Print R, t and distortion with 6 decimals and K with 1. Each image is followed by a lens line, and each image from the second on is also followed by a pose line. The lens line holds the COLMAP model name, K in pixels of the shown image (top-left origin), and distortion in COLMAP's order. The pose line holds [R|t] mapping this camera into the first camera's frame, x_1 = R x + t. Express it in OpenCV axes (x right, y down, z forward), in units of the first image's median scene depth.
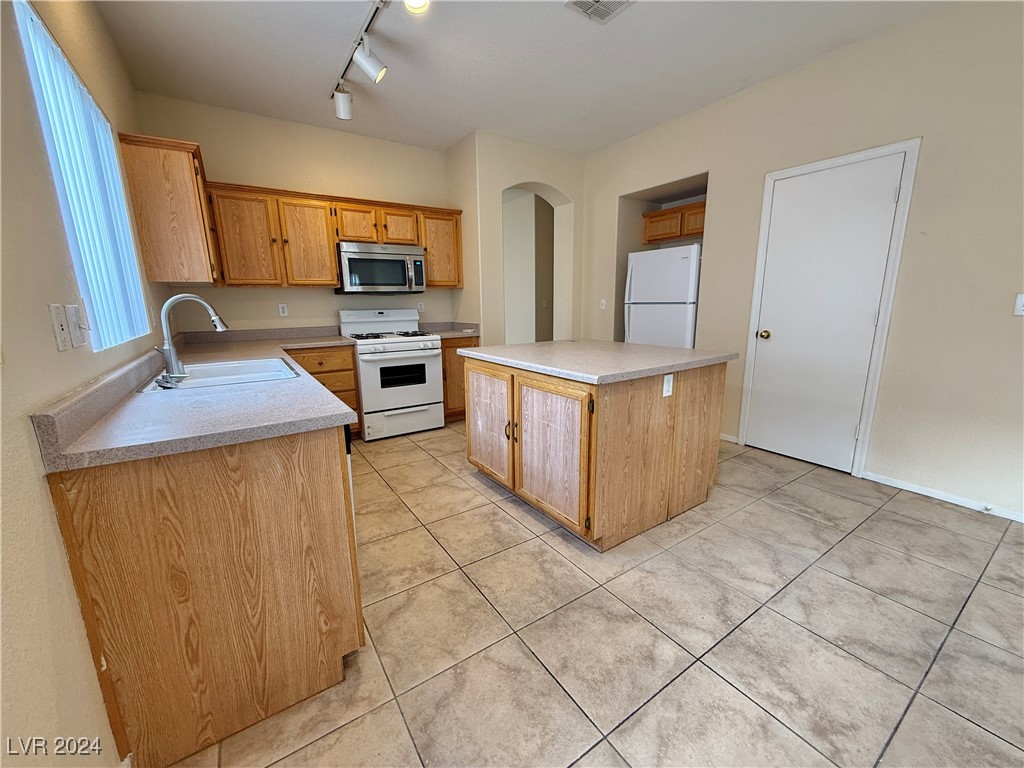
lens RADIAL K [[408.3, 0, 511.3], [0, 408.3, 386.8], [0, 0, 1]] dist [-0.000424, 0.000549]
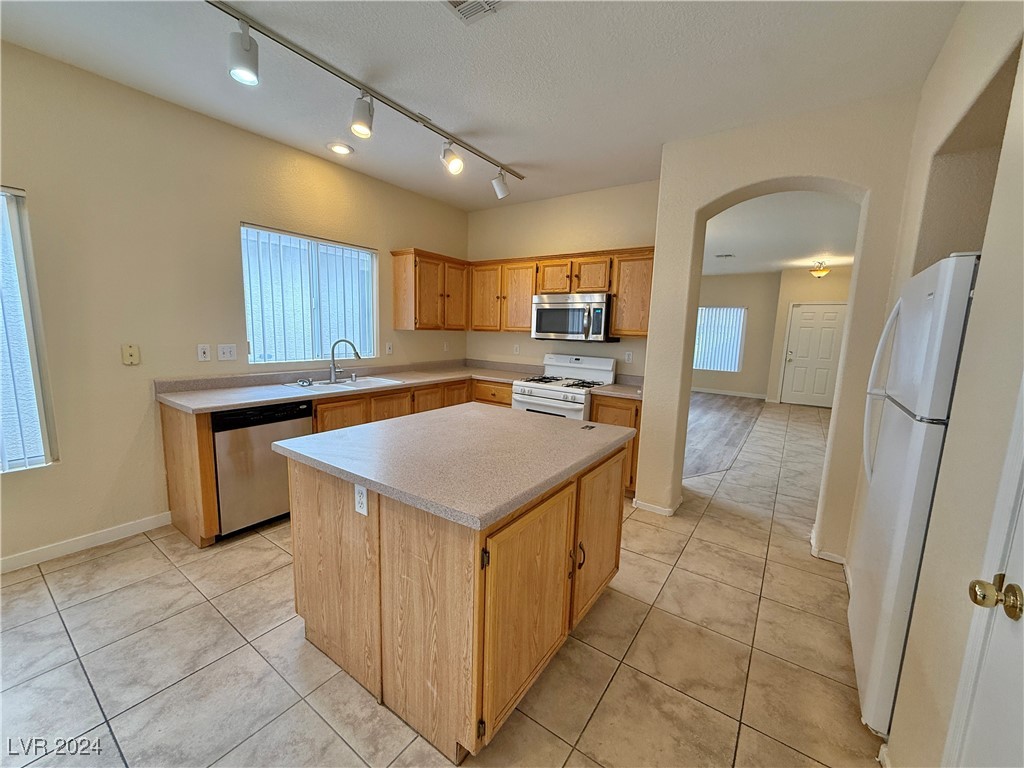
lens RADIAL K [[408.3, 0, 512.7], [0, 408.3, 386.5], [0, 0, 1]] dist [-0.000424, 0.000549]
pose [[0.357626, 0.161497, -0.919795, 0.832360], [-0.229853, 0.969856, 0.080917, -0.236064], [0.905136, 0.182480, 0.383966, 0.703237]]
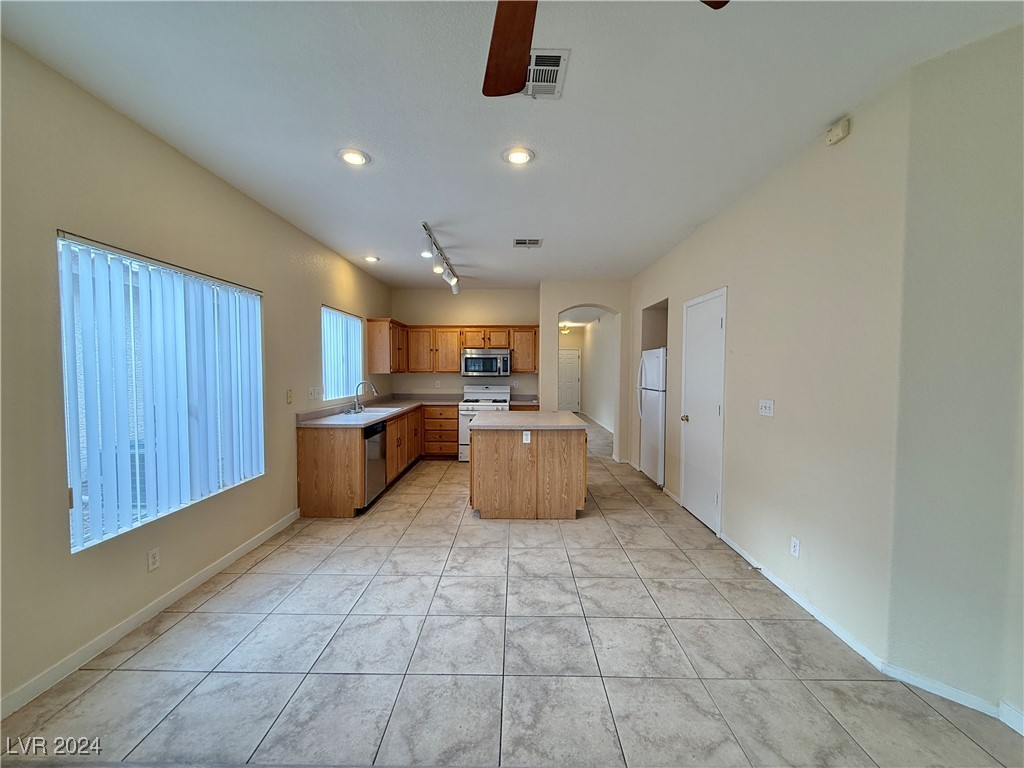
lens RADIAL K [[408.3, 0, 511.8], [0, 408.3, 385.7], [0, 0, 1]] dist [-0.000424, 0.000549]
pose [[0.825161, 0.040311, -0.563458, 1.028111], [-0.131293, 0.983822, -0.121888, 0.001408], [0.549429, 0.174556, 0.817104, -0.444162]]
